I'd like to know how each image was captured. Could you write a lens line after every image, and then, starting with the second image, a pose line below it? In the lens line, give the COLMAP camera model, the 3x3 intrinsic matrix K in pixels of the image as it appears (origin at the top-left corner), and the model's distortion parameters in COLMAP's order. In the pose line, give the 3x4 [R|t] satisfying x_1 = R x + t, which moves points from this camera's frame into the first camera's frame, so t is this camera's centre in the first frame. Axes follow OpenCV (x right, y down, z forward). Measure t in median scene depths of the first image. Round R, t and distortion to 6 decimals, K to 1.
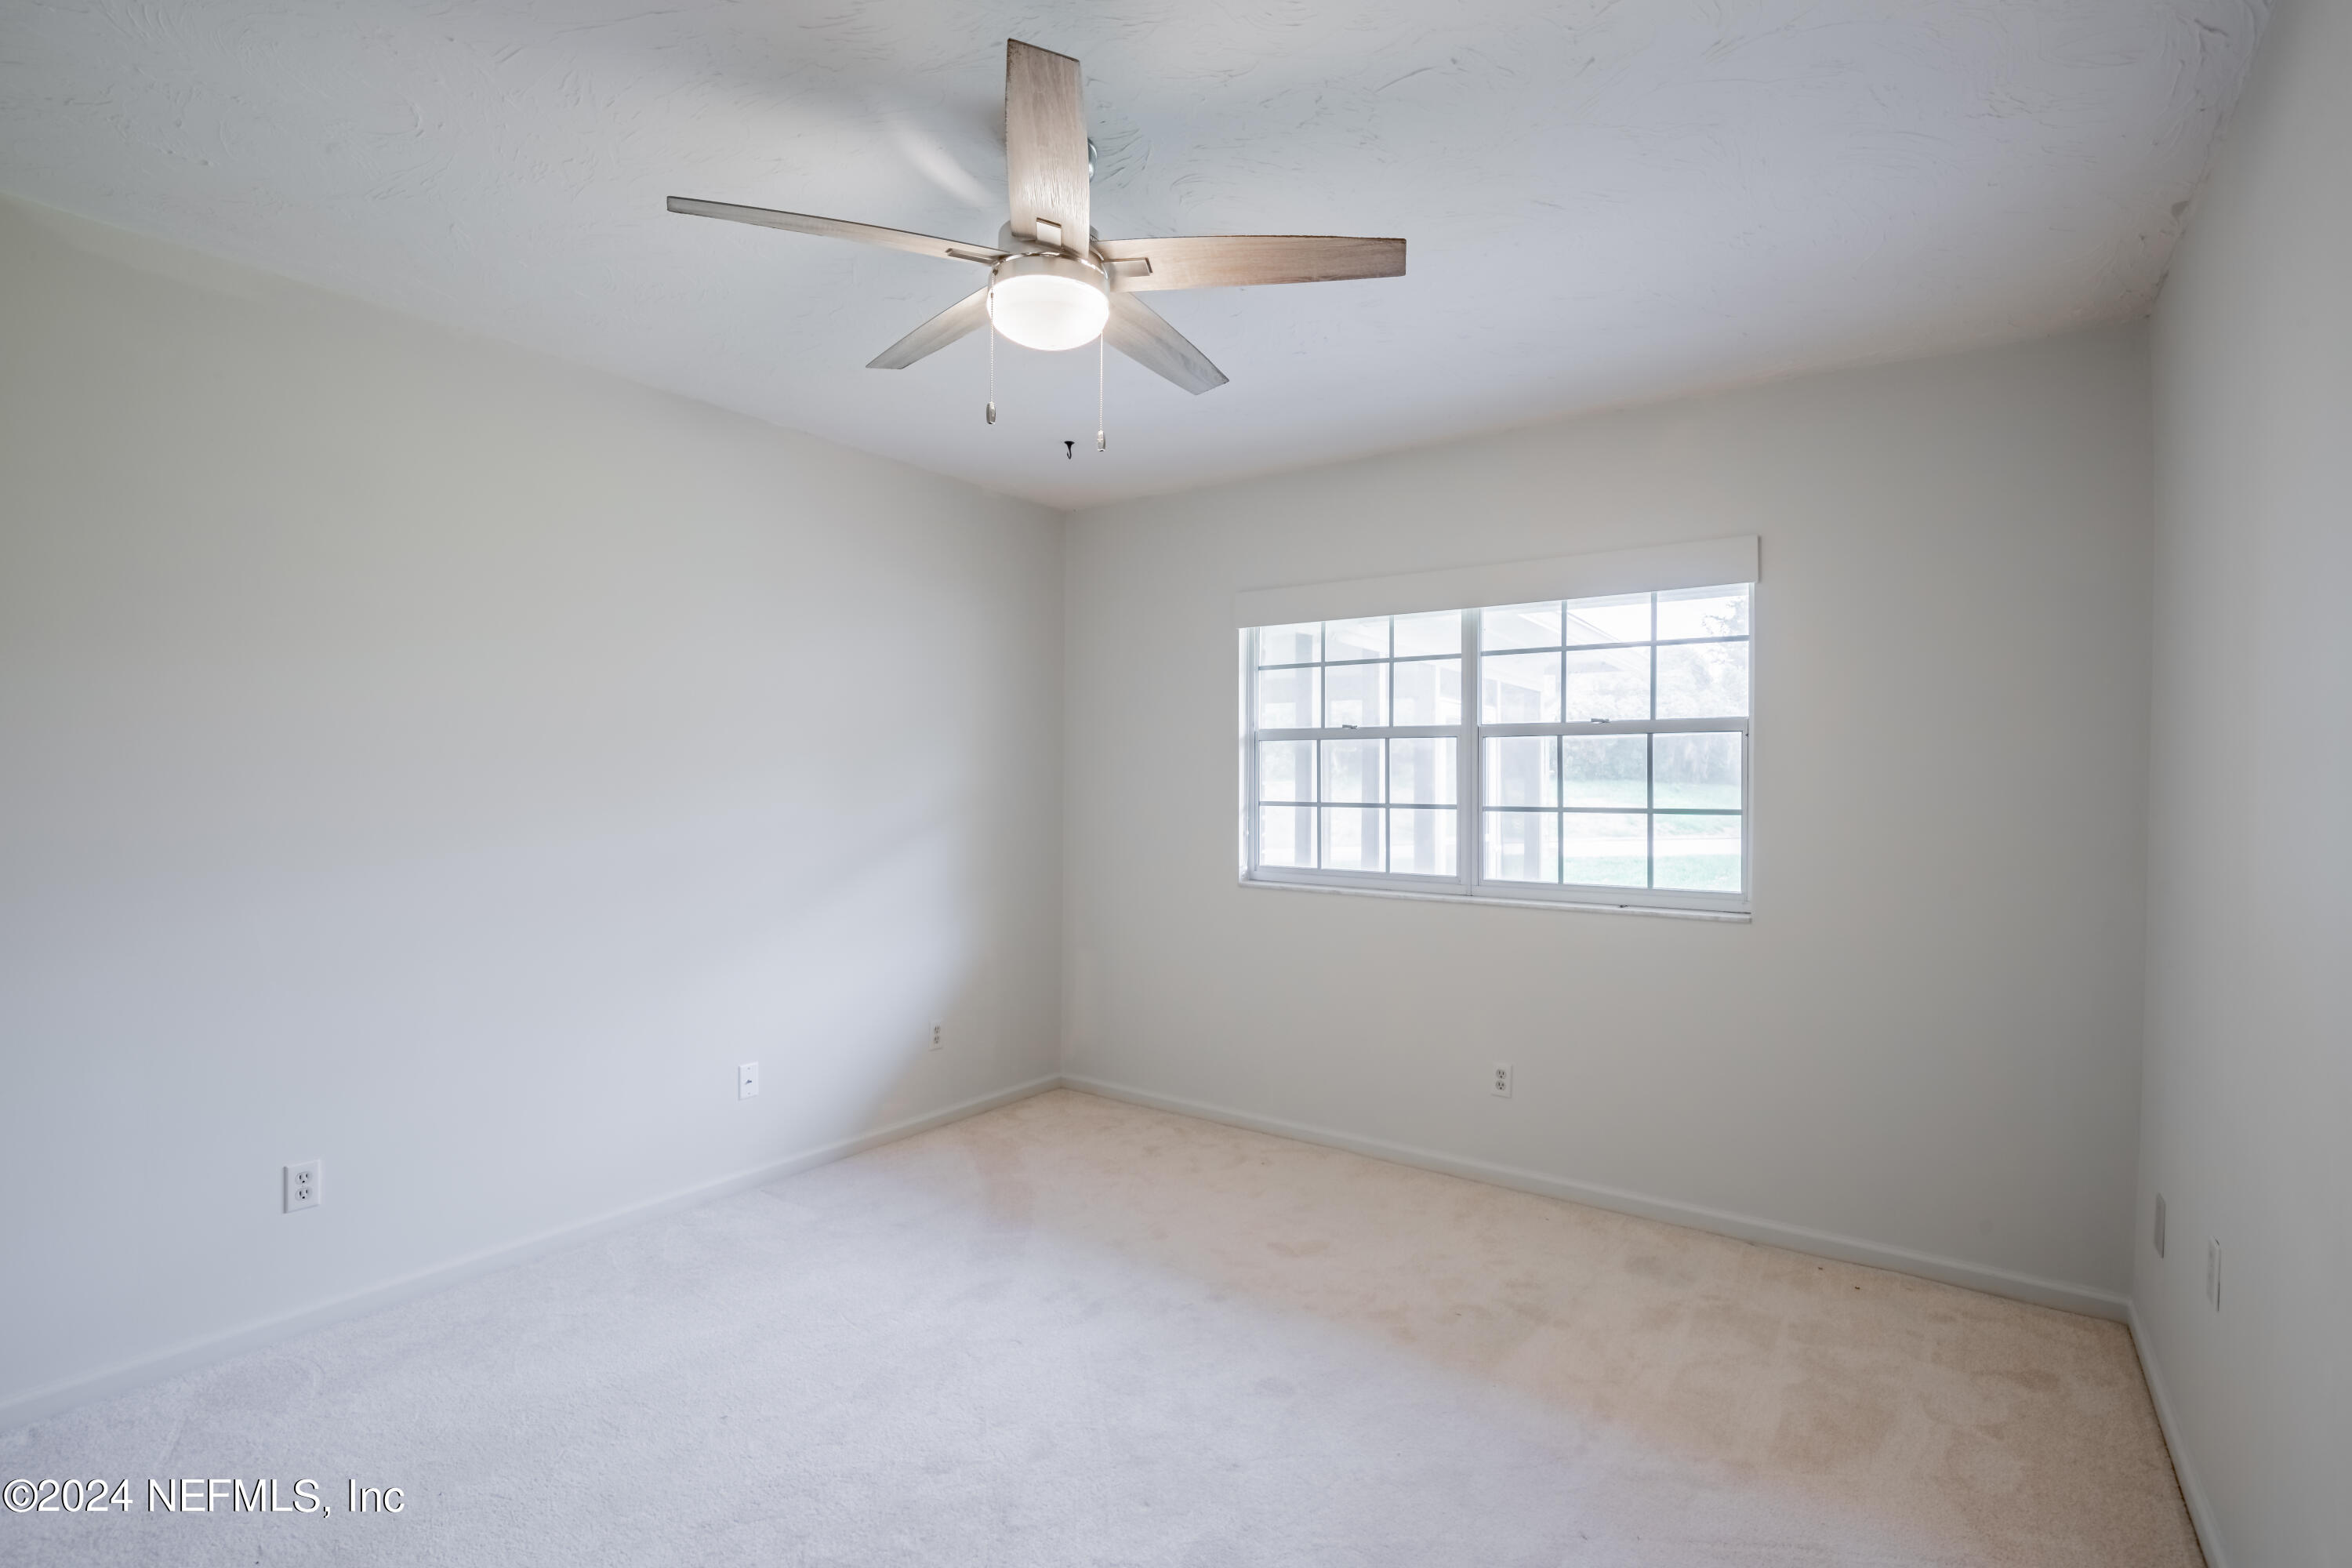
lens RADIAL K [[1084.0, 0, 1185.0], [0, 1084.0, 788.7], [0, 0, 1]] dist [-0.037955, 0.007853]
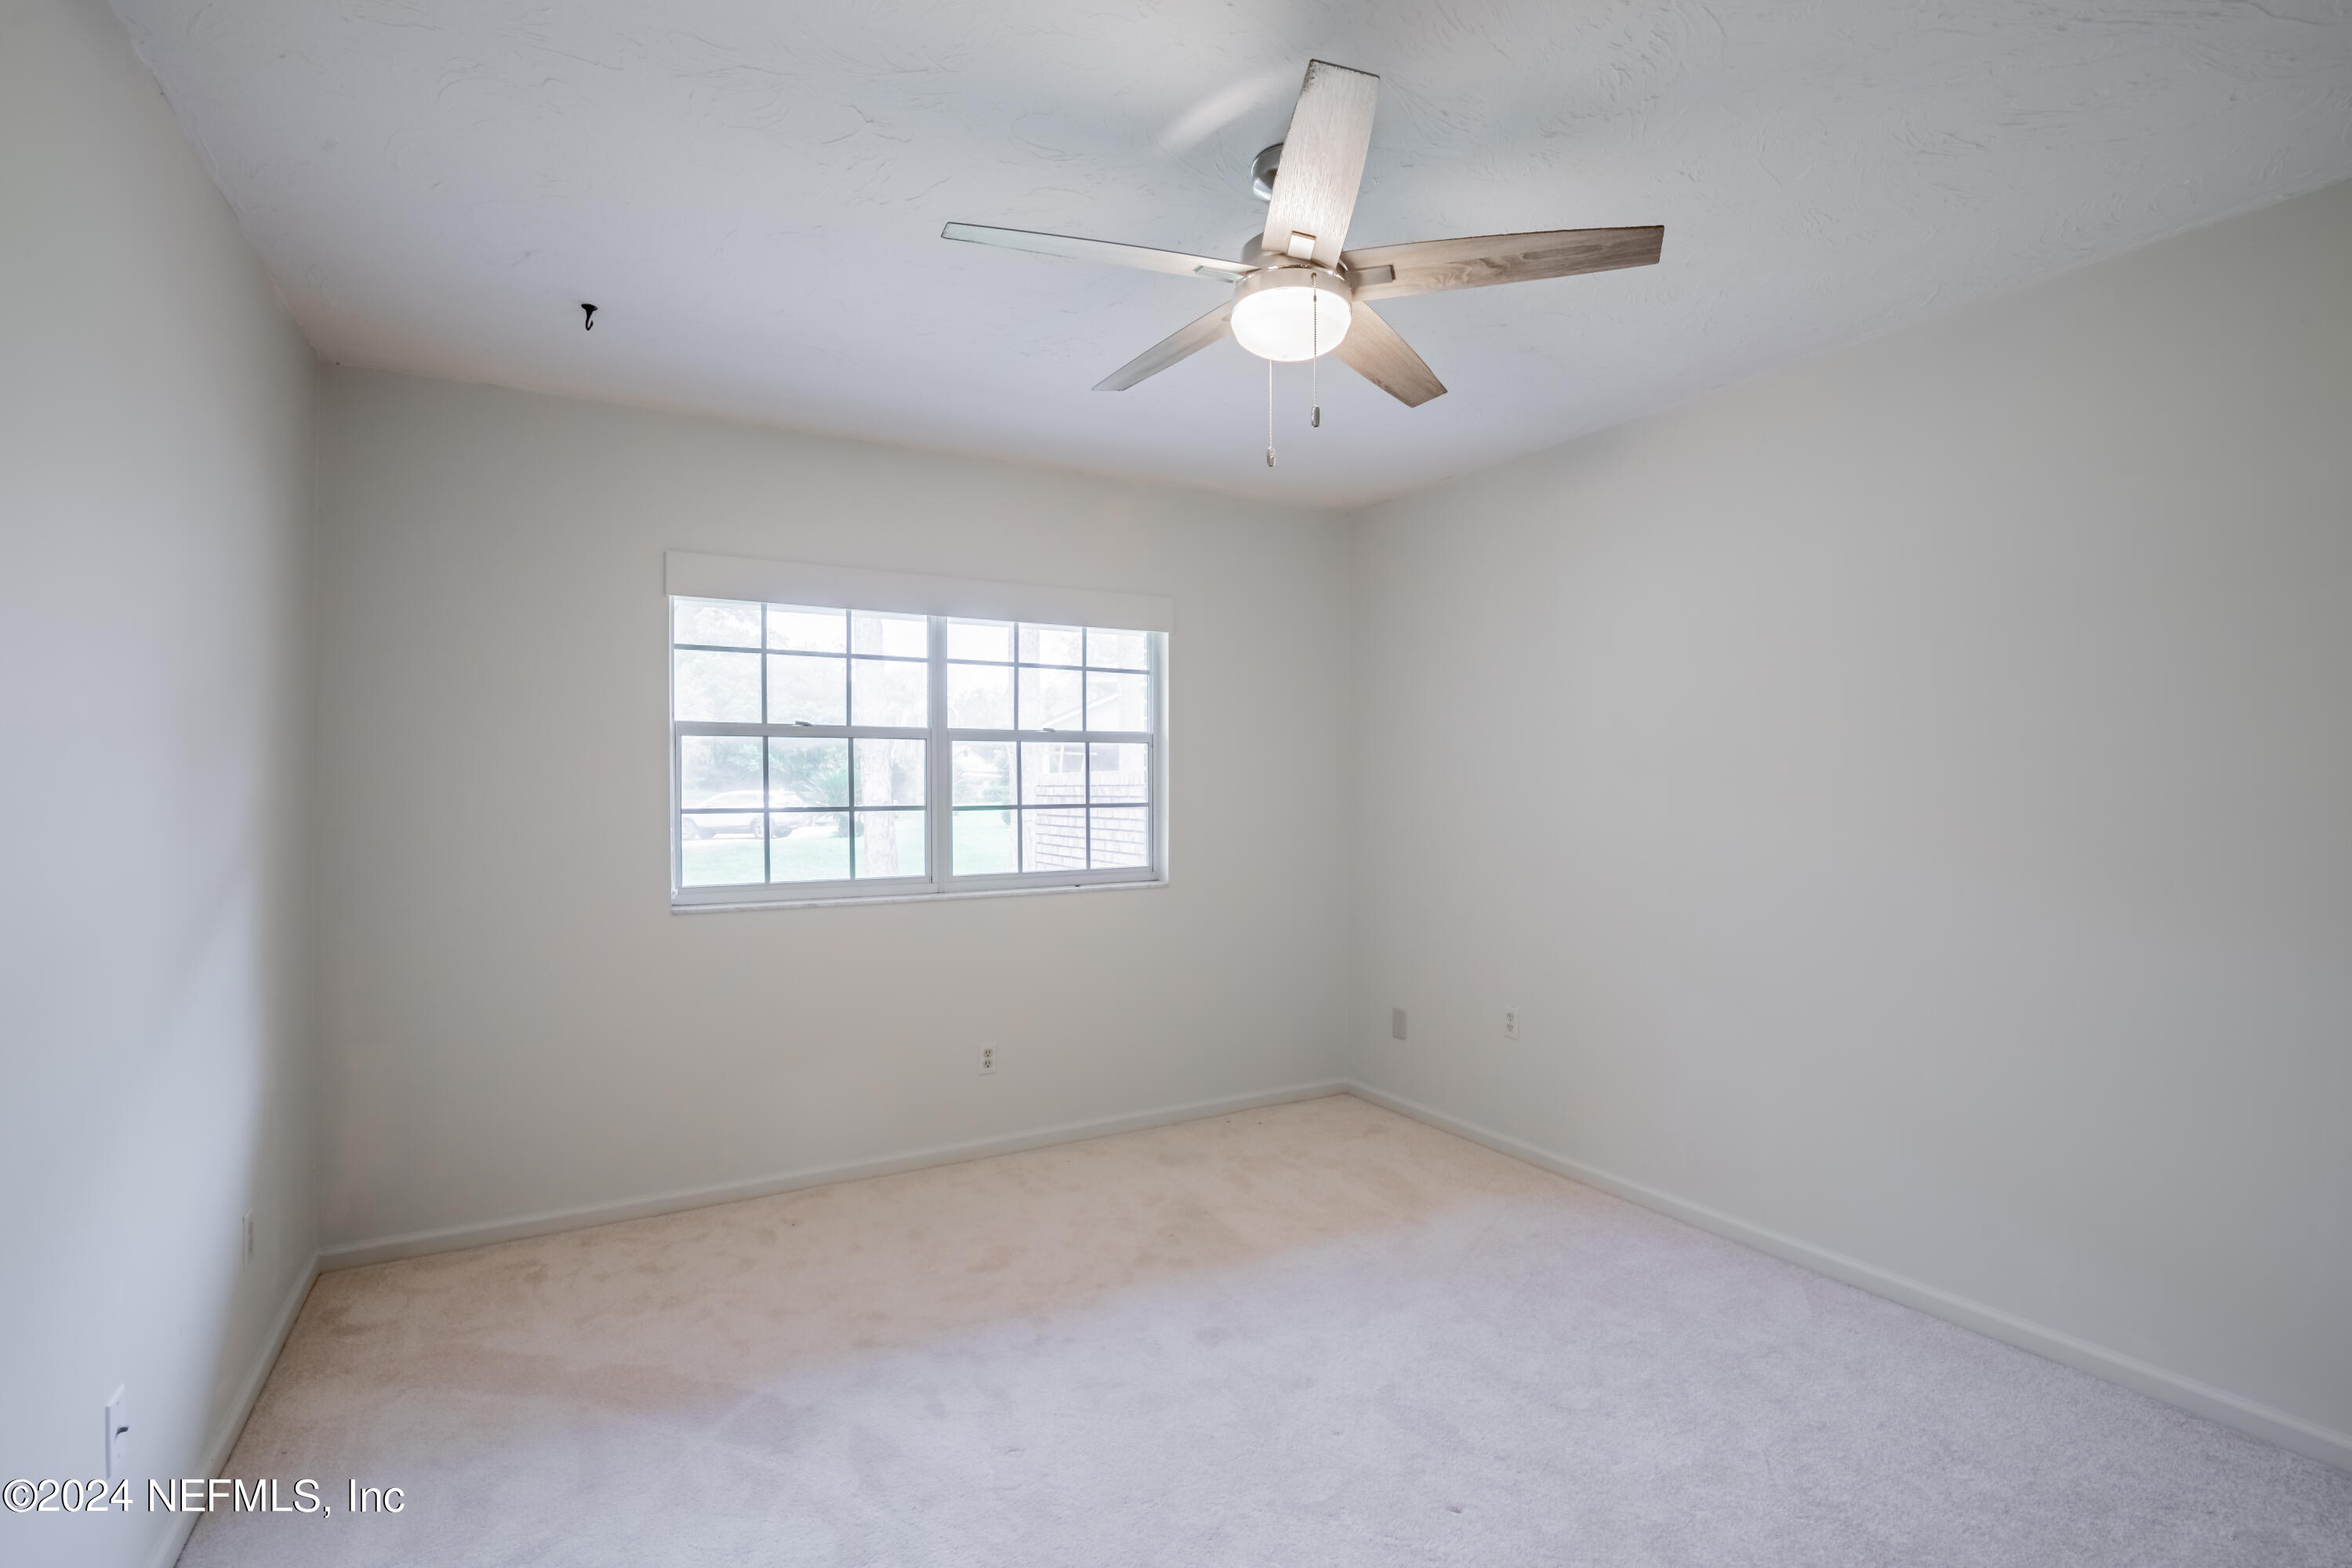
lens RADIAL K [[1084.0, 0, 1168.7], [0, 1084.0, 783.4], [0, 0, 1]] dist [-0.037955, 0.007853]
pose [[0.412852, -0.005510, 0.910782, -0.586525], [0.011723, 0.999931, 0.000735, -0.004064], [-0.910723, 0.010373, 0.412888, 0.366211]]
